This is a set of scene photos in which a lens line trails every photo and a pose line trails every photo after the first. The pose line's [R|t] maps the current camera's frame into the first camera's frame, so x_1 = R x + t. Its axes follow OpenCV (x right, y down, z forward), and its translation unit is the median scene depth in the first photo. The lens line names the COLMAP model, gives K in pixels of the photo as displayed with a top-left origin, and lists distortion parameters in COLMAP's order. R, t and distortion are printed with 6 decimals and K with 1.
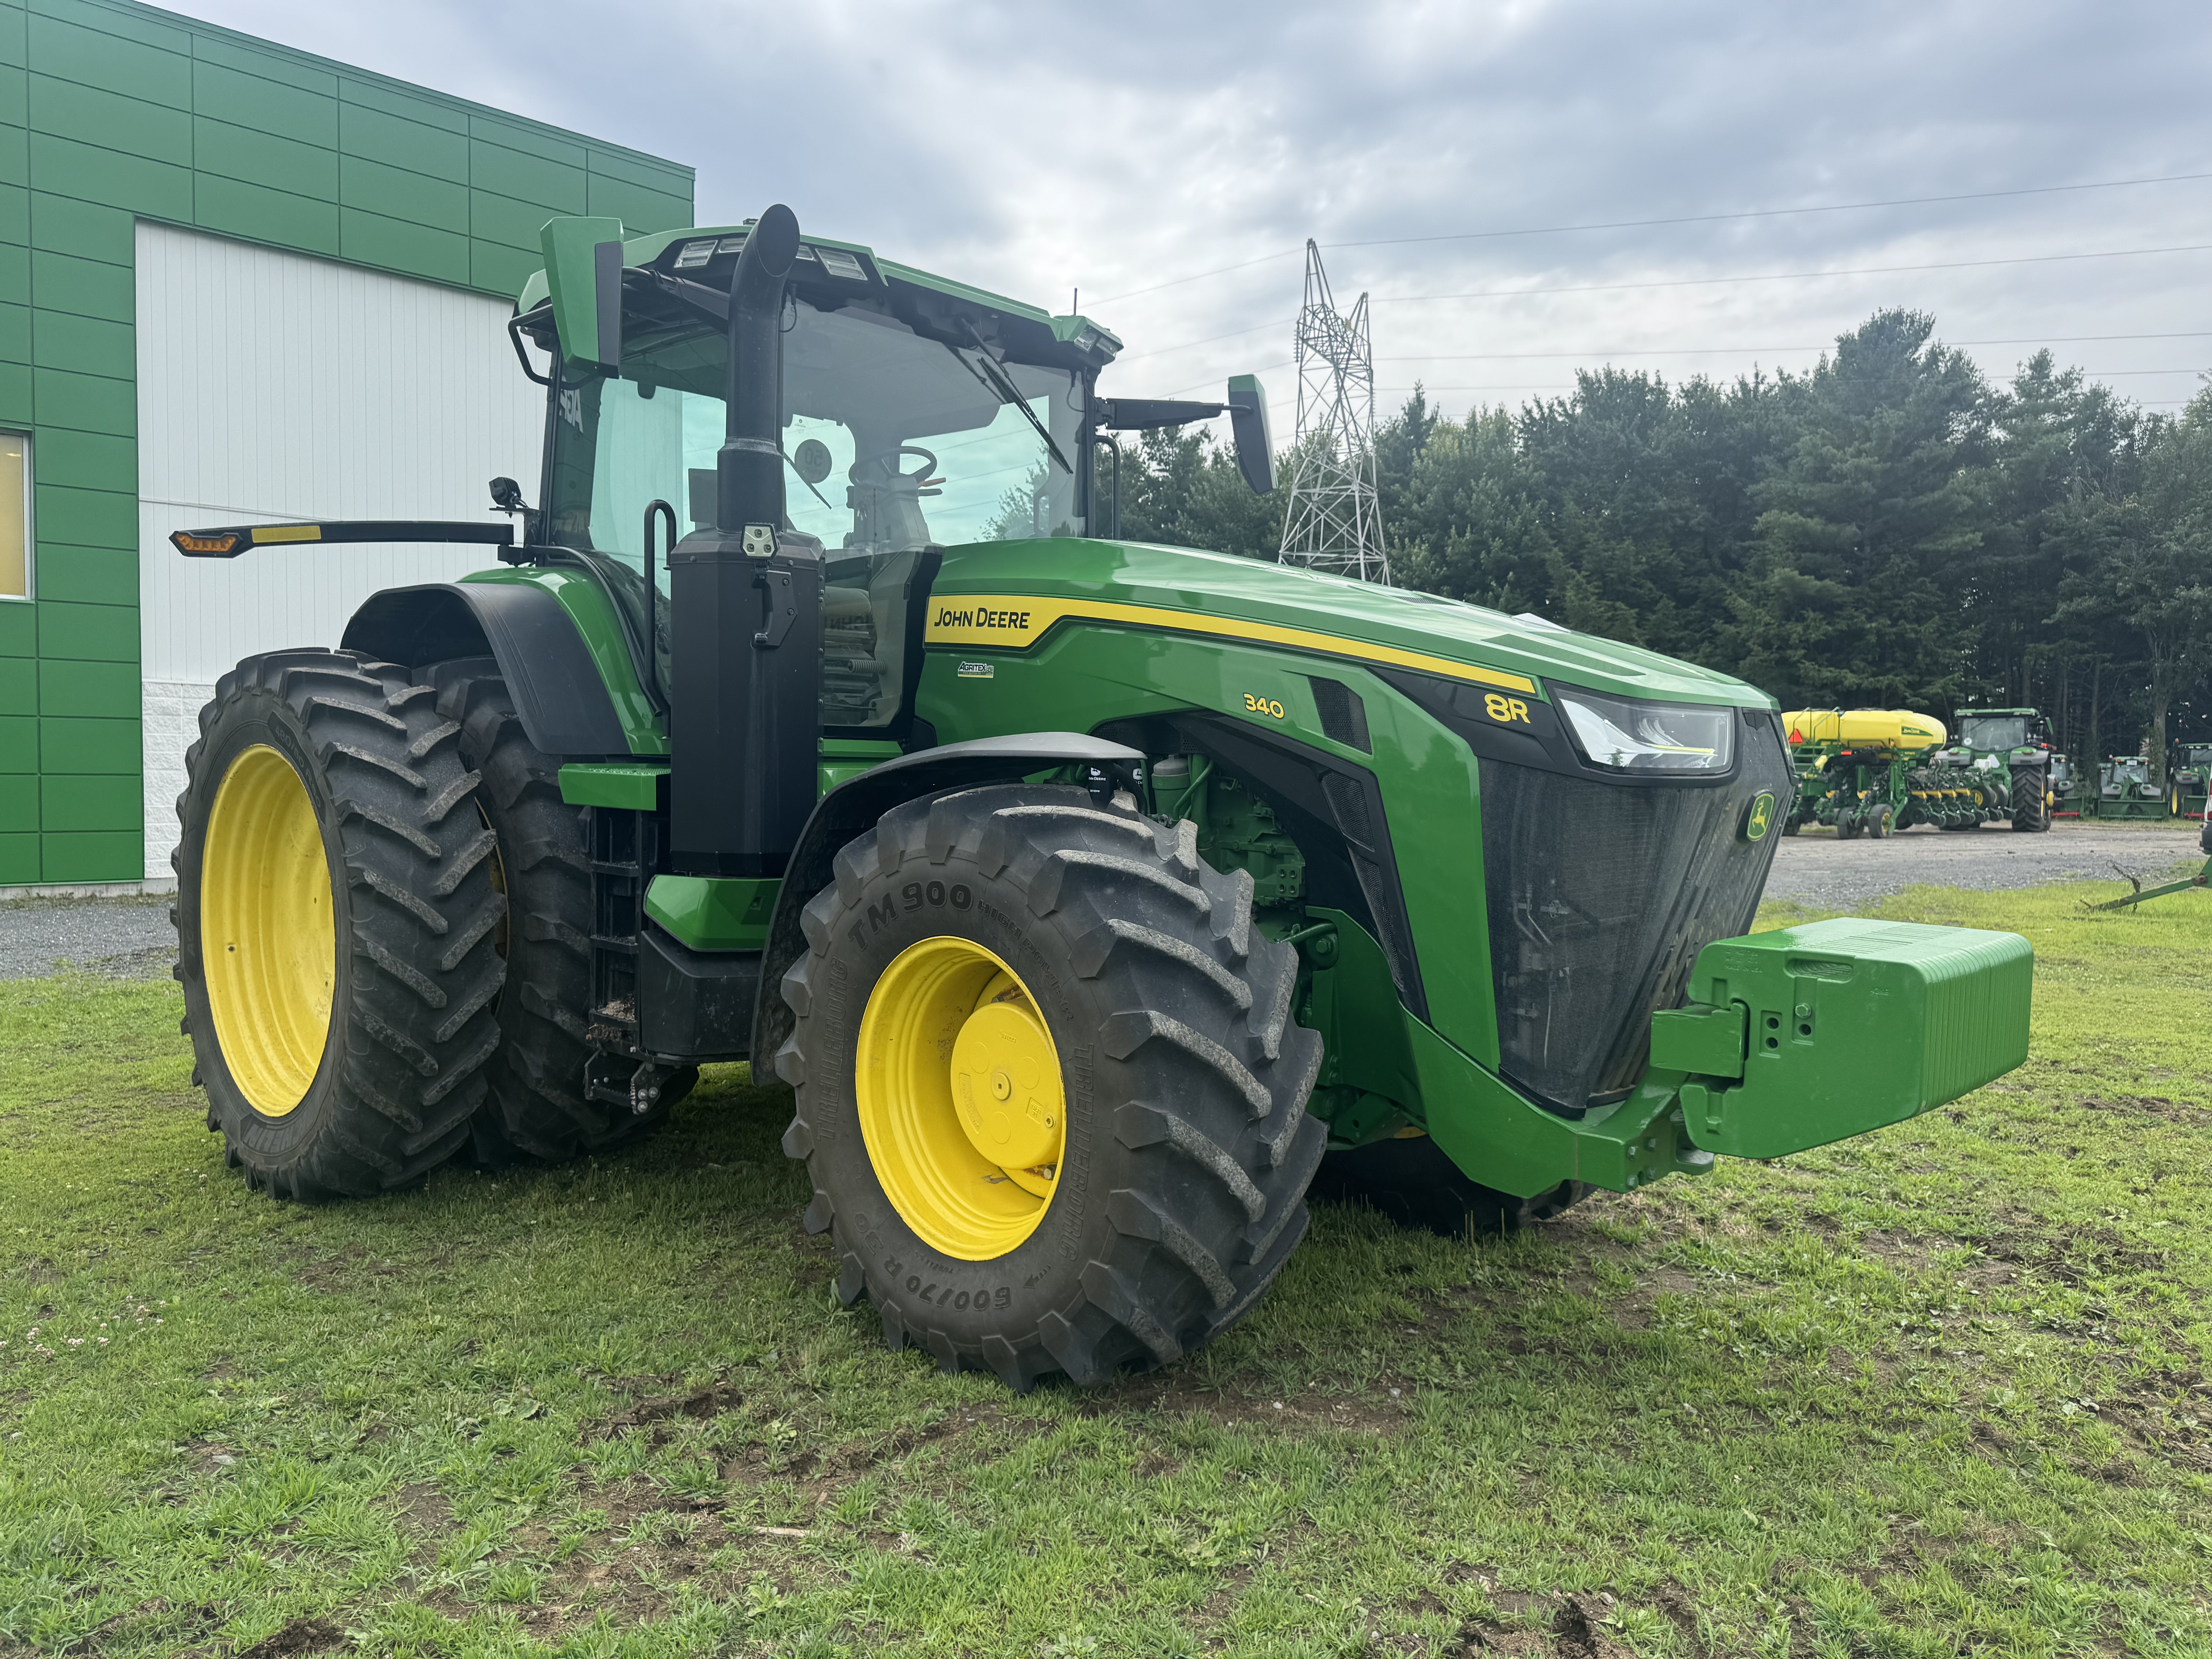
lens RADIAL K [[1632.5, 0, 1107.4], [0, 1632.5, 853.8], [0, 0, 1]] dist [0.081651, -0.105383]
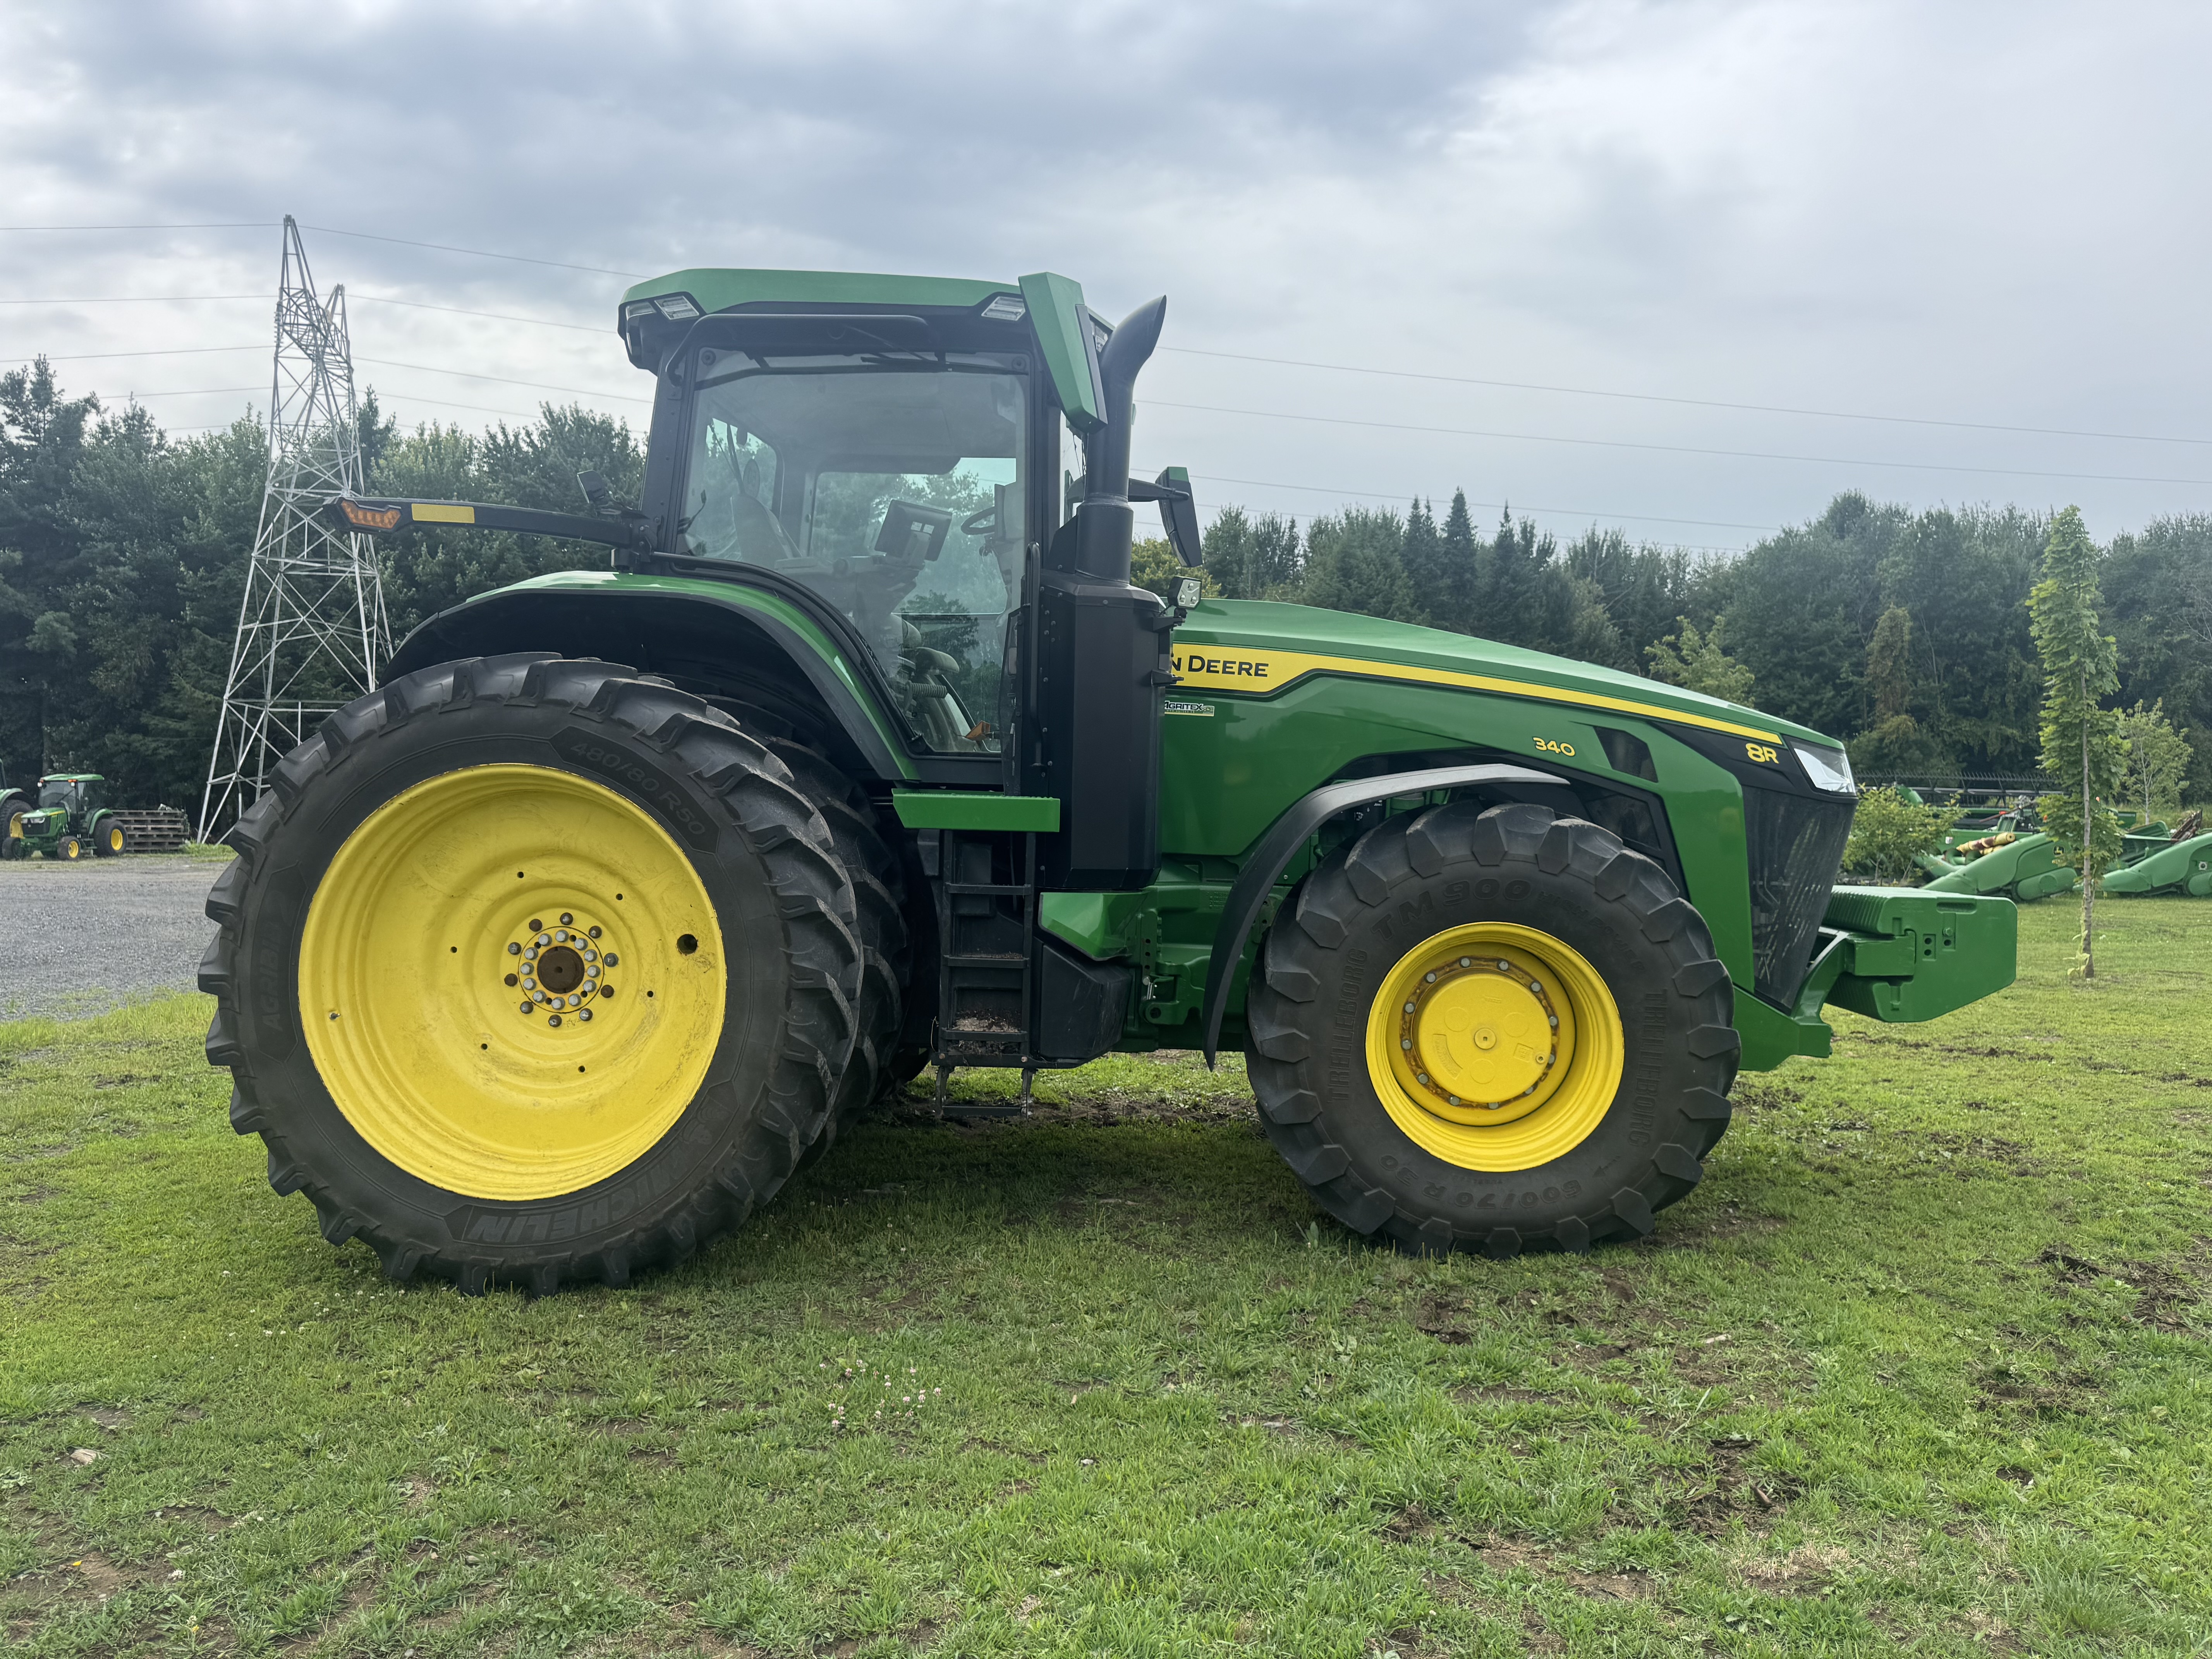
lens RADIAL K [[1632.5, 0, 1107.4], [0, 1632.5, 853.8], [0, 0, 1]] dist [0.081651, -0.105383]
pose [[0.759736, -0.022635, 0.649838, -0.761826], [0.035305, 0.999356, -0.006467, -0.003670], [-0.649273, 0.027856, 0.760045, 0.138739]]
